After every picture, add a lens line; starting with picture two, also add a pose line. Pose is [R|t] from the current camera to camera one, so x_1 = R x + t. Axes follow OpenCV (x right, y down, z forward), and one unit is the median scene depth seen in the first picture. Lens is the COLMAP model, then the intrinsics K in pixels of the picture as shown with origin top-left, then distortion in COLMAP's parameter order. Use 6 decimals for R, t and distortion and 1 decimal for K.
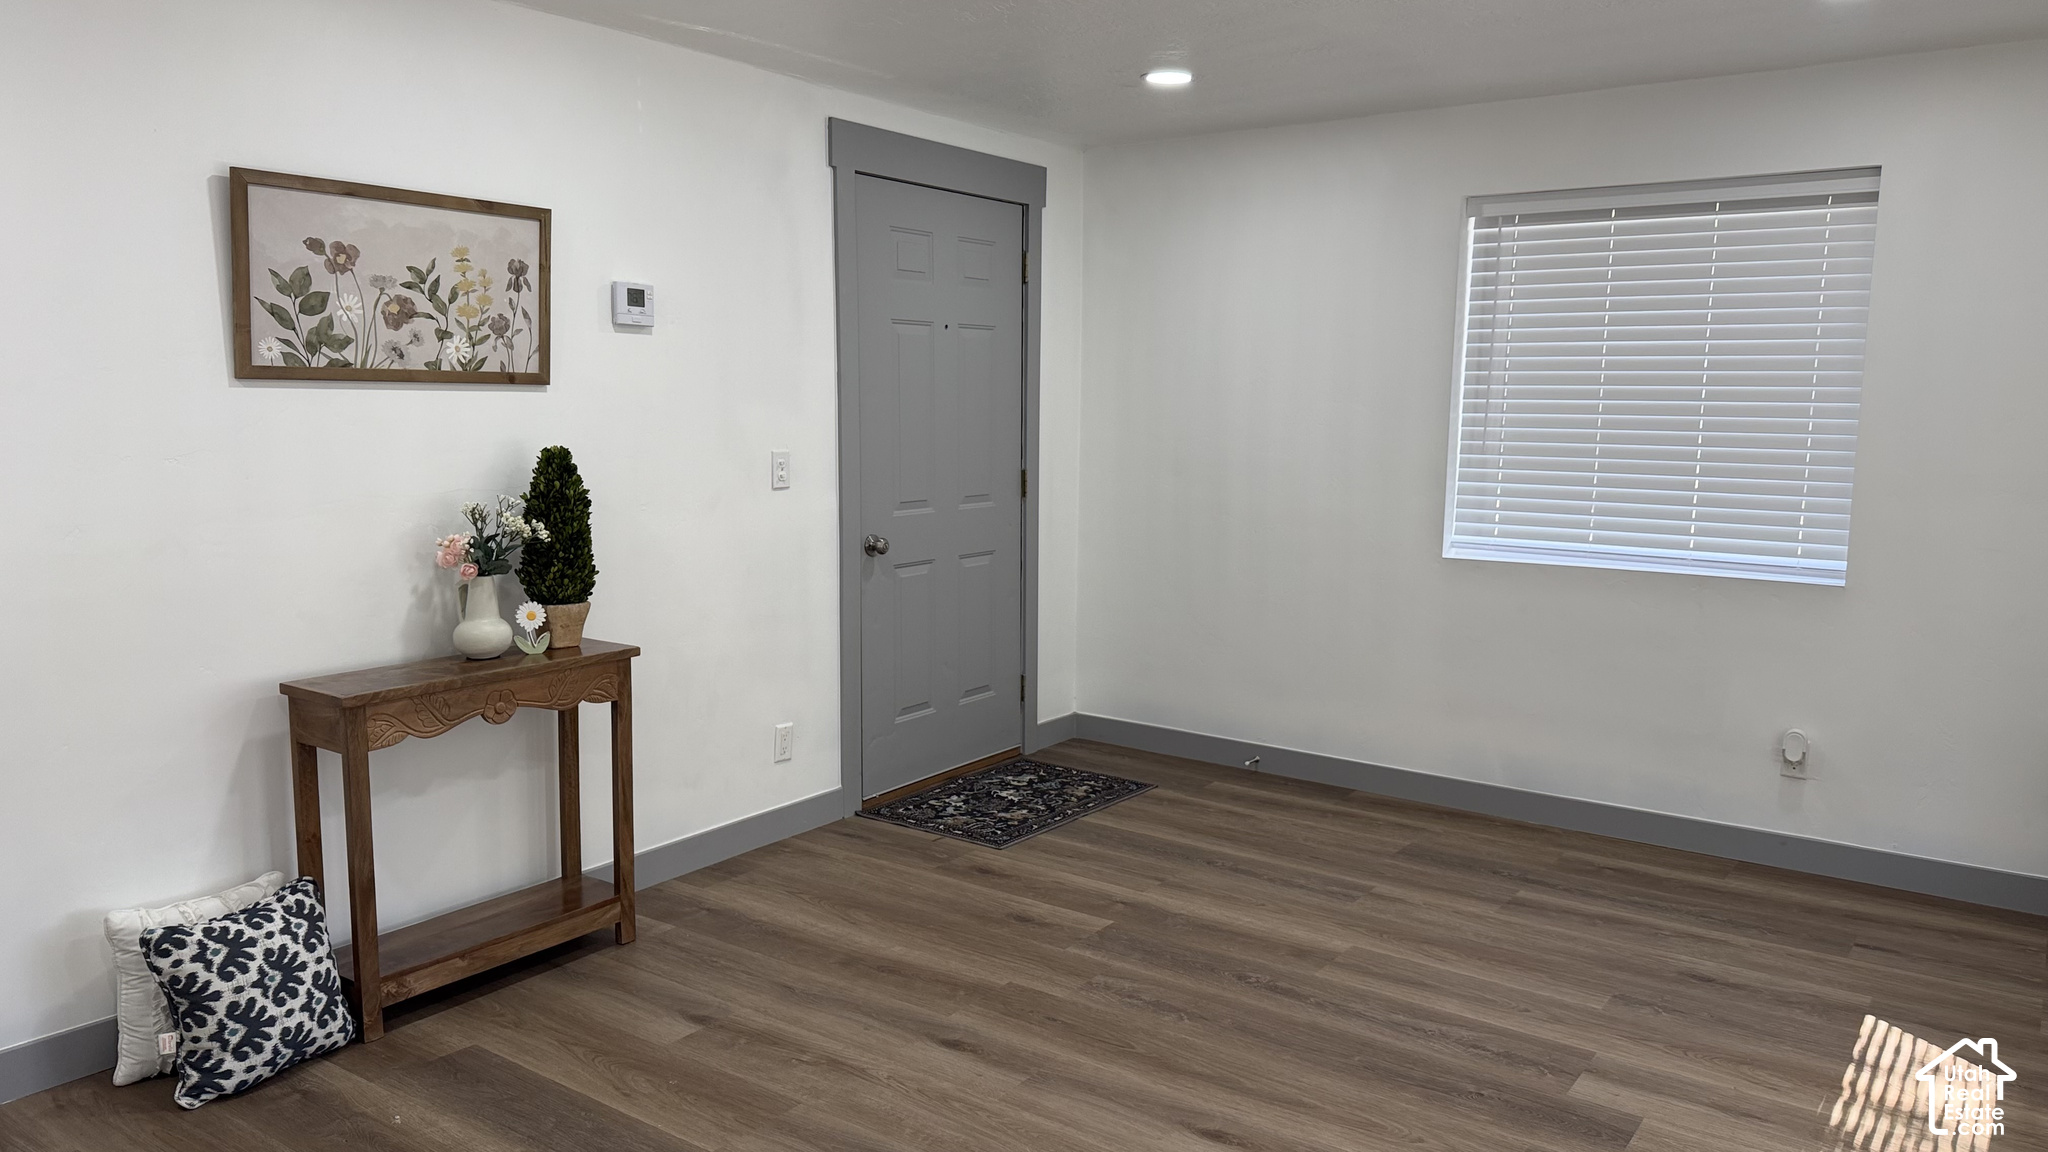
lens RADIAL K [[1416.6, 0, 1037.3], [0, 1416.6, 572.1], [0, 0, 1]] dist [0.120209, -0.172219]
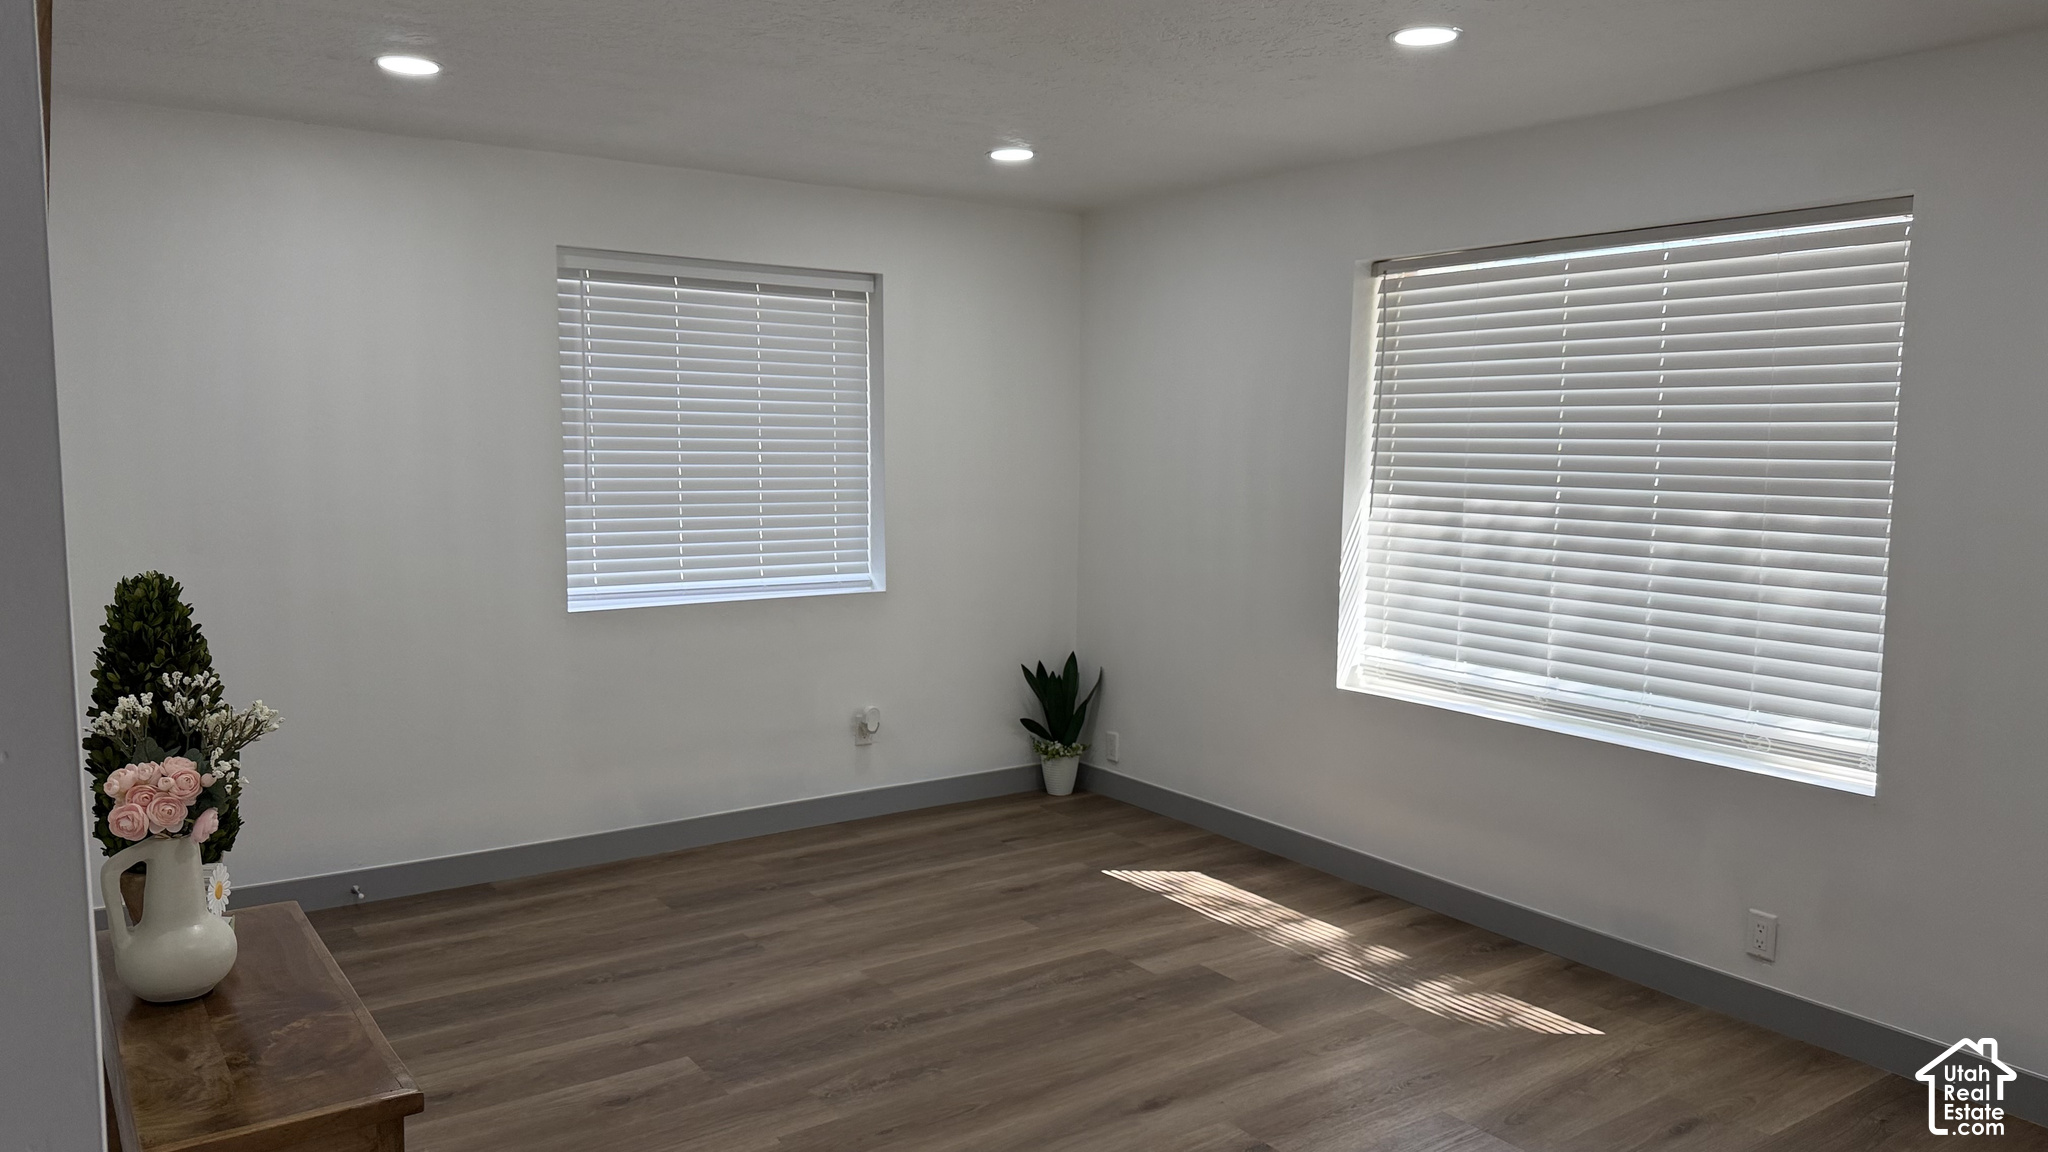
lens RADIAL K [[1416.6, 0, 1037.3], [0, 1416.6, 572.1], [0, 0, 1]] dist [0.120209, -0.172219]
pose [[0.332768, -0.095992, 0.938110, -0.647546], [0.115263, 0.991487, 0.060568, -0.074210], [-0.935938, 0.087974, 0.340999, 0.456775]]
